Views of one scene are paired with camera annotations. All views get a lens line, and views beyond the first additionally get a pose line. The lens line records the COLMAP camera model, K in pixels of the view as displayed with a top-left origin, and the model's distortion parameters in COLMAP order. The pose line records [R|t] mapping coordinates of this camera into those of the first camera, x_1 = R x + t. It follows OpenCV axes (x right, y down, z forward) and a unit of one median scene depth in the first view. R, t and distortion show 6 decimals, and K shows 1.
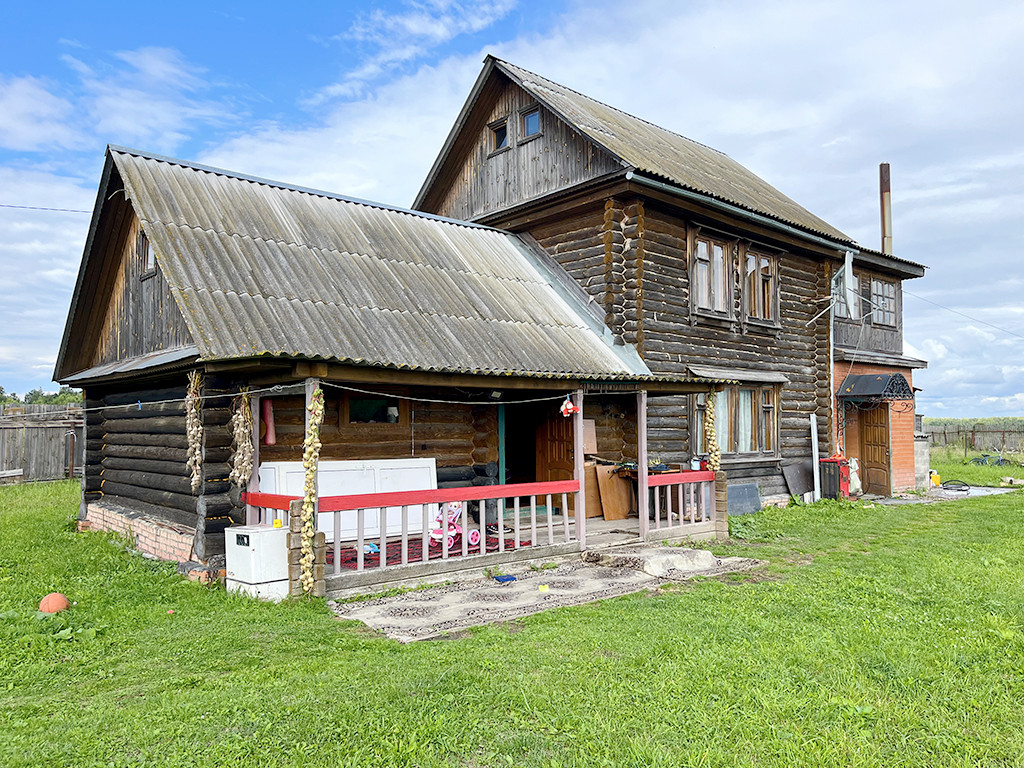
lens RADIAL K [[777.9, 0, 512.0], [0, 777.9, 381.2], [0, 0, 1]] dist [0.024804, -0.013591]
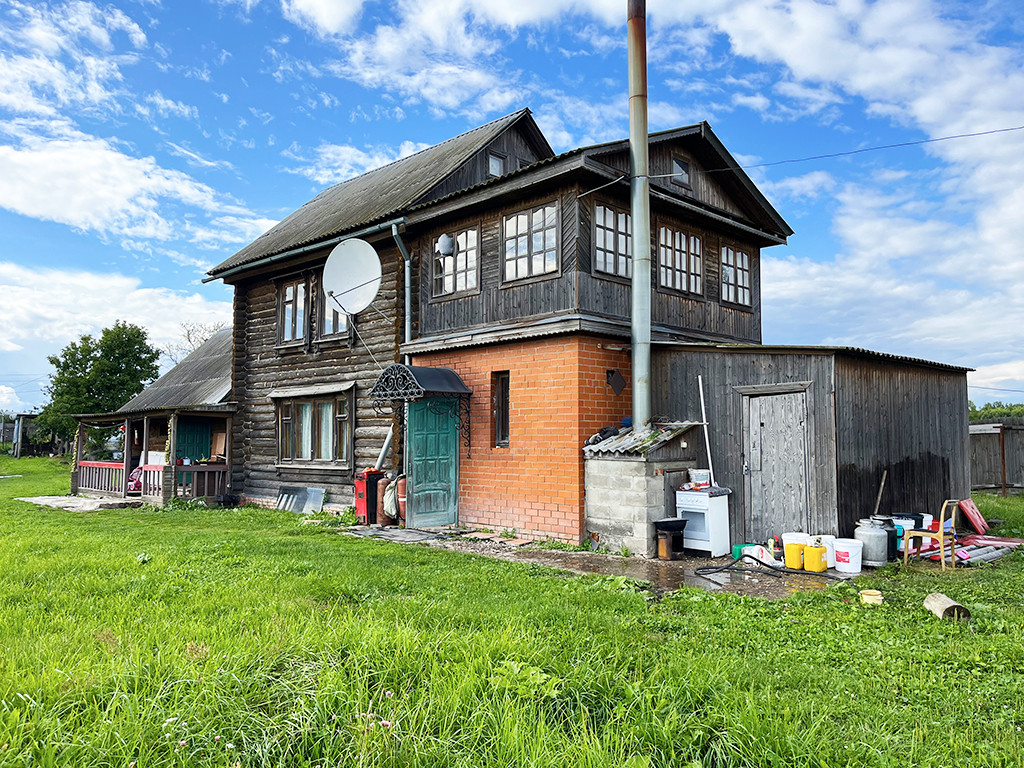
lens RADIAL K [[777.9, 0, 518.0], [0, 777.9, 389.9], [0, 0, 1]] dist [0.024804, -0.013591]
pose [[0.074402, -0.068642, -0.994863, 1.377277], [0.054330, 0.996426, -0.064687, 0.076979], [0.995747, -0.049238, 0.077866, 1.163071]]
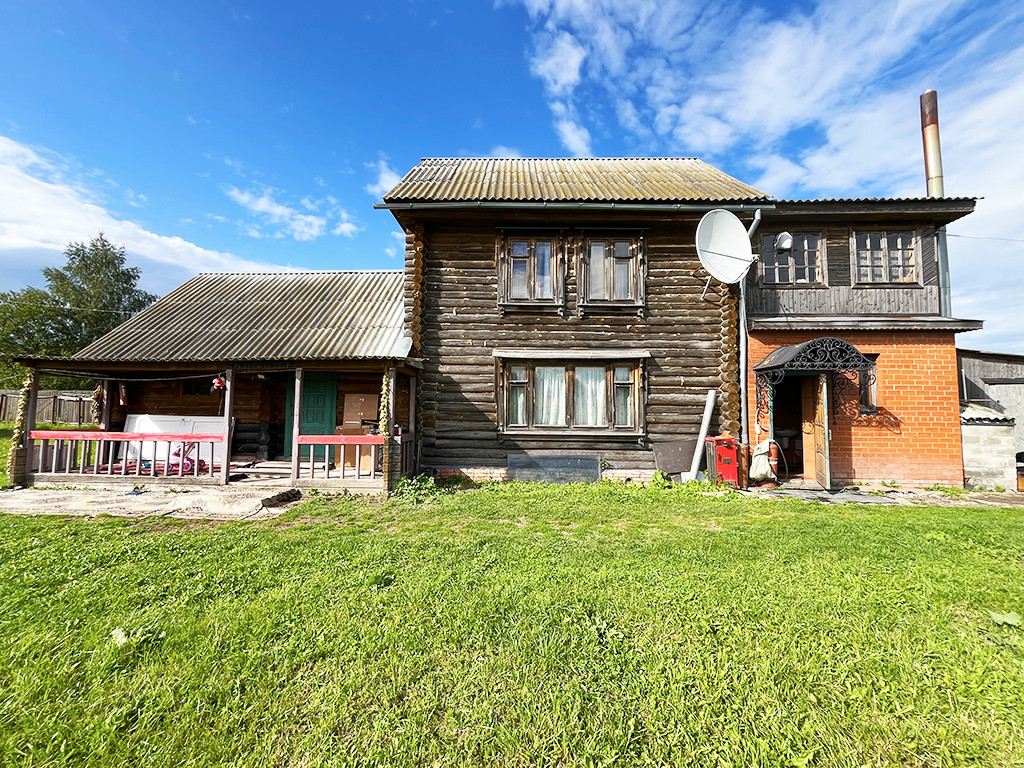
lens RADIAL K [[410.9, 0, 510.5], [0, 410.9, 383.9], [0, 0, 1]] dist [-0.001131, -0.000278]
pose [[0.727083, -0.035260, -0.685643, 0.595517], [0.027398, 0.999375, -0.022340, 0.042150], [0.686003, -0.002542, 0.727595, 0.502481]]
